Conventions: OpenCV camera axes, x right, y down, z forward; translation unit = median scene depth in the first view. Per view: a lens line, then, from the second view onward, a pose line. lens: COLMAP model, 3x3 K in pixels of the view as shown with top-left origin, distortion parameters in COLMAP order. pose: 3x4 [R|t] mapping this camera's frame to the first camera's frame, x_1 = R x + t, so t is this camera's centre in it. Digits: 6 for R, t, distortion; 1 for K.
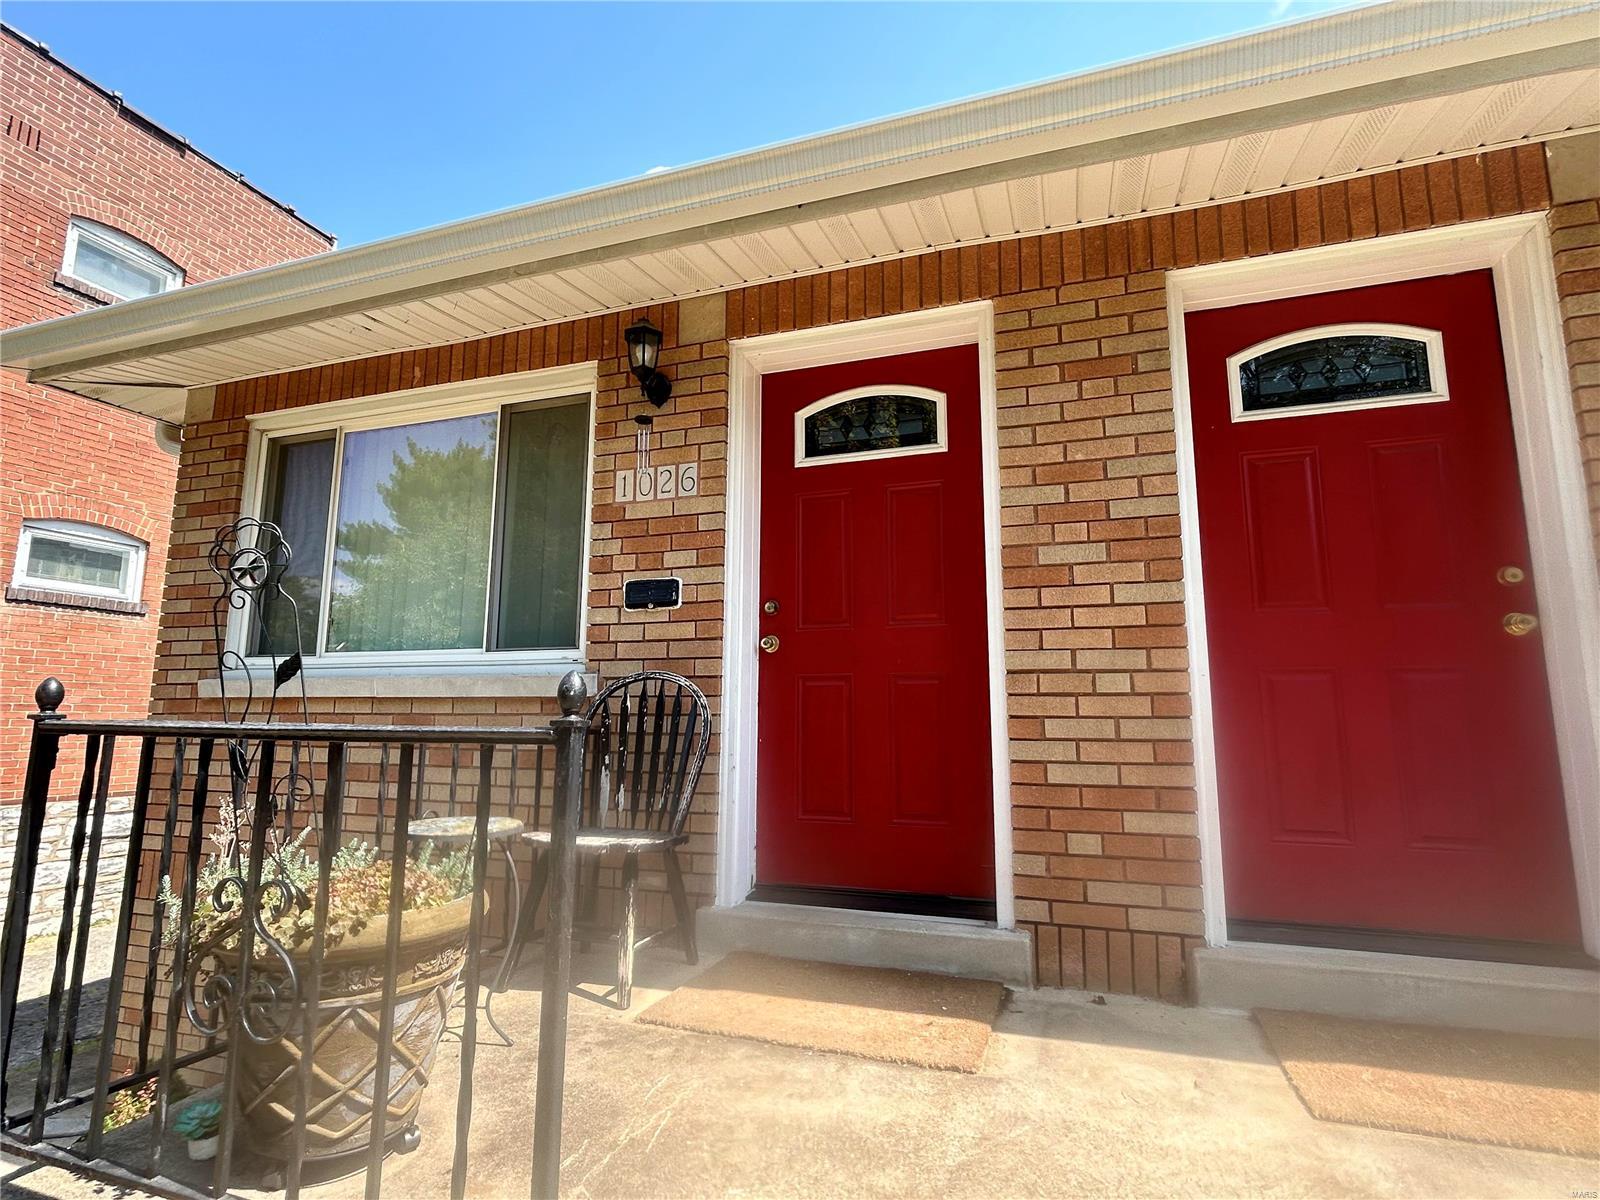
lens RADIAL K [[802.6, 0, 797.3], [0, 802.6, 597.3], [0, 0, 1]] dist [-0.004433, 0.004097]
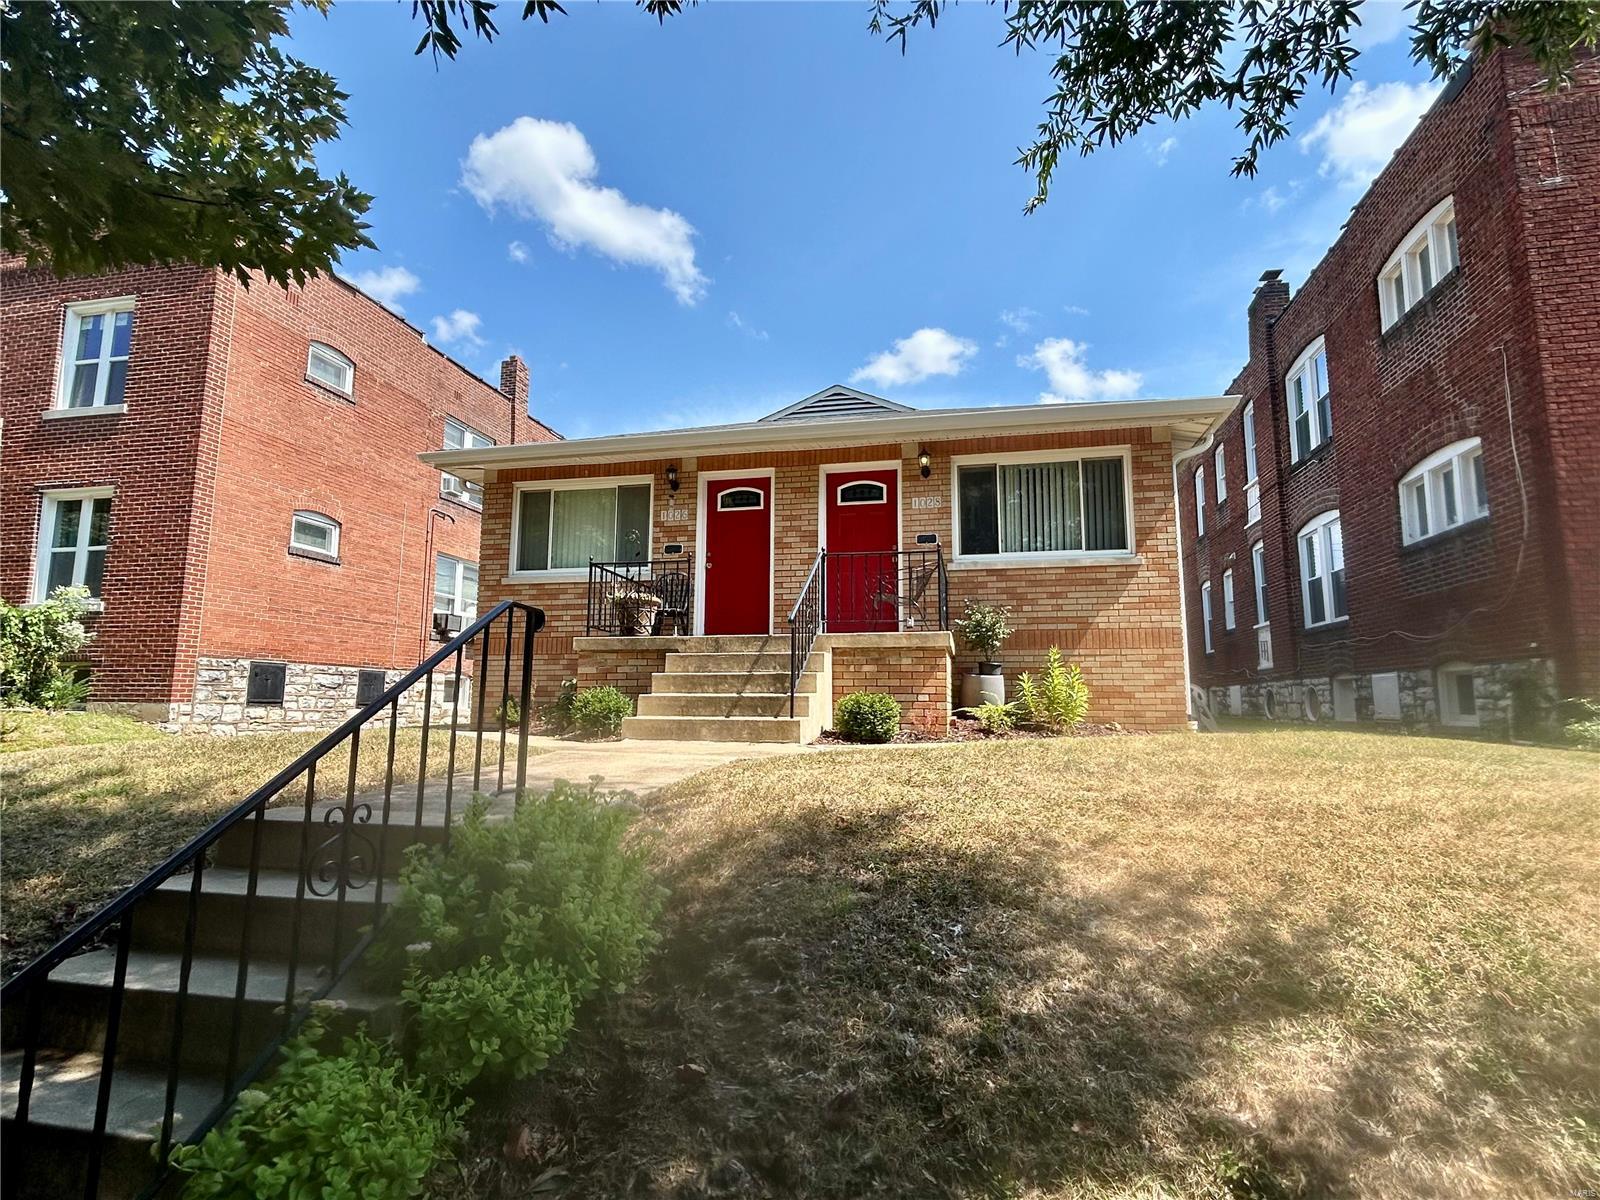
lens RADIAL K [[802.6, 0, 796.0], [0, 802.6, 595.6], [0, 0, 1]] dist [-0.004433, 0.004097]
pose [[0.993654, 0.015391, 0.111418, -0.044759], [-0.016946, 0.999772, 0.013029, 0.132615], [-0.111192, -0.014835, 0.993688, -2.301268]]
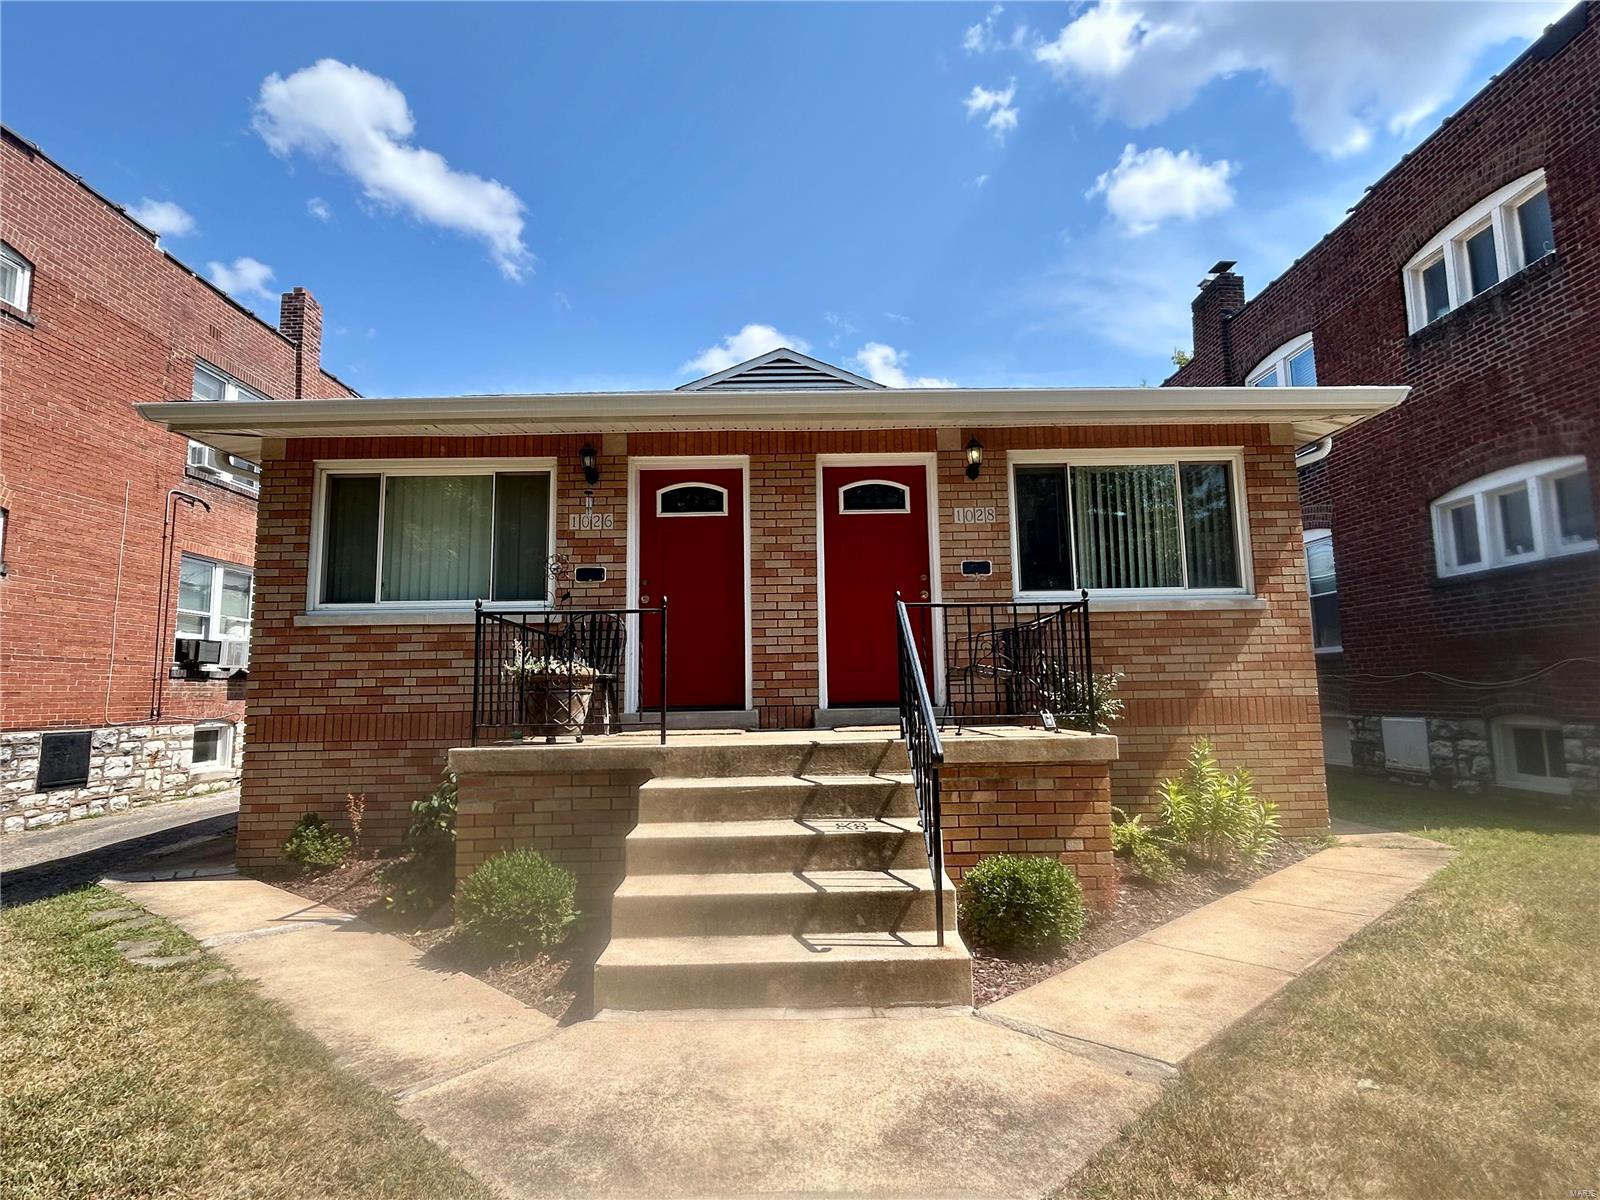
lens RADIAL K [[802.6, 0, 798.3], [0, 802.6, 595.8], [0, 0, 1]] dist [-0.004433, 0.004097]
pose [[0.942751, 0.018462, 0.332986, -0.365683], [-0.027419, 0.999377, 0.022219, -0.010352], [-0.332369, -0.030077, 0.942670, -1.180120]]
